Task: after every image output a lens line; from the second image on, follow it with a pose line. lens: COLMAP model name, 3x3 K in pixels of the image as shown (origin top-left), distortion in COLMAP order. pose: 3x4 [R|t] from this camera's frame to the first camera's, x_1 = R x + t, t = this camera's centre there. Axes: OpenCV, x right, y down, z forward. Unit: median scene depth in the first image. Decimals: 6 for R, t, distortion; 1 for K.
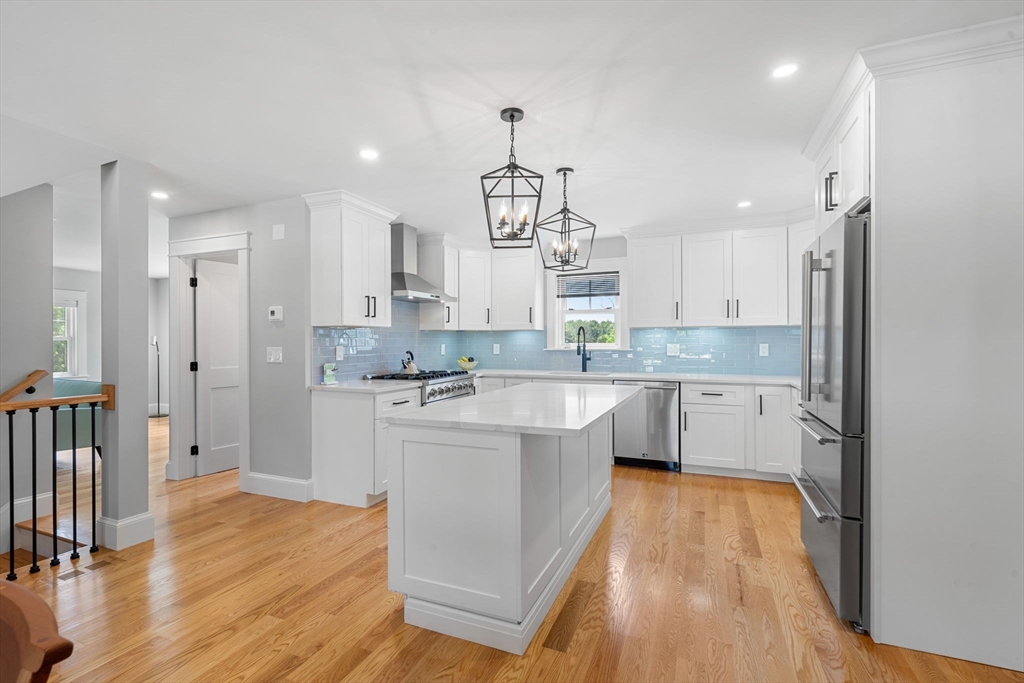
lens RADIAL K [[474.4, 0, 504.9], [0, 474.4, 339.4], [0, 0, 1]] dist [-0.004860, 0.000137]
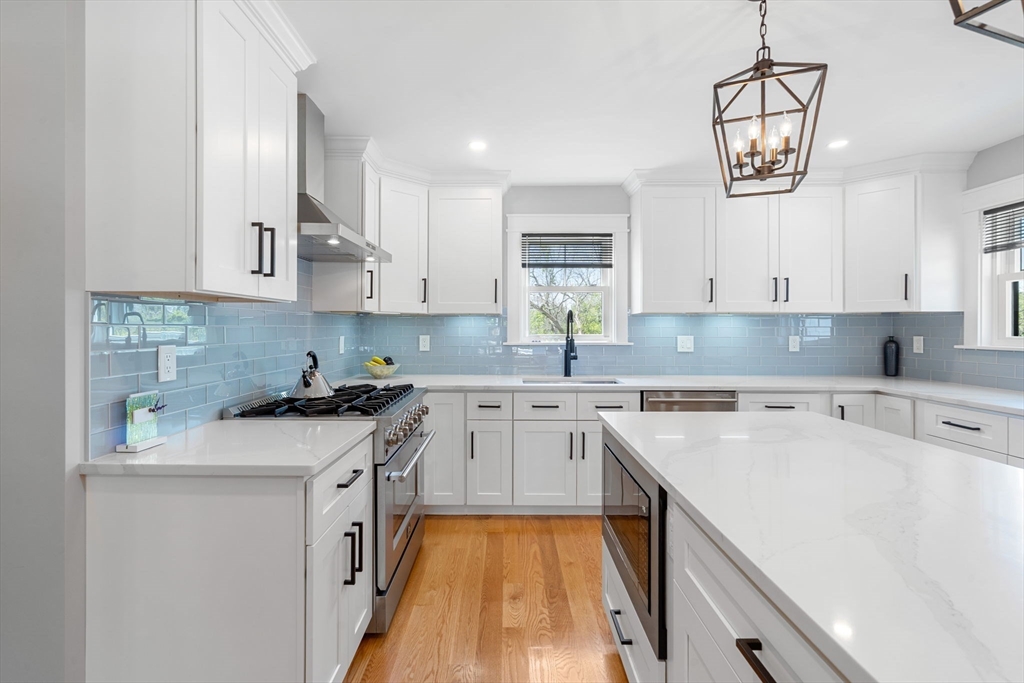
lens RADIAL K [[481.7, 0, 509.1], [0, 481.7, 333.5], [0, 0, 1]] dist [-0.000052, 0.000178]
pose [[0.922901, 0.000373, 0.385037, -0.216854], [-0.005608, 0.999906, 0.012473, -0.002420], [-0.384997, -0.013670, 0.922817, 0.466181]]
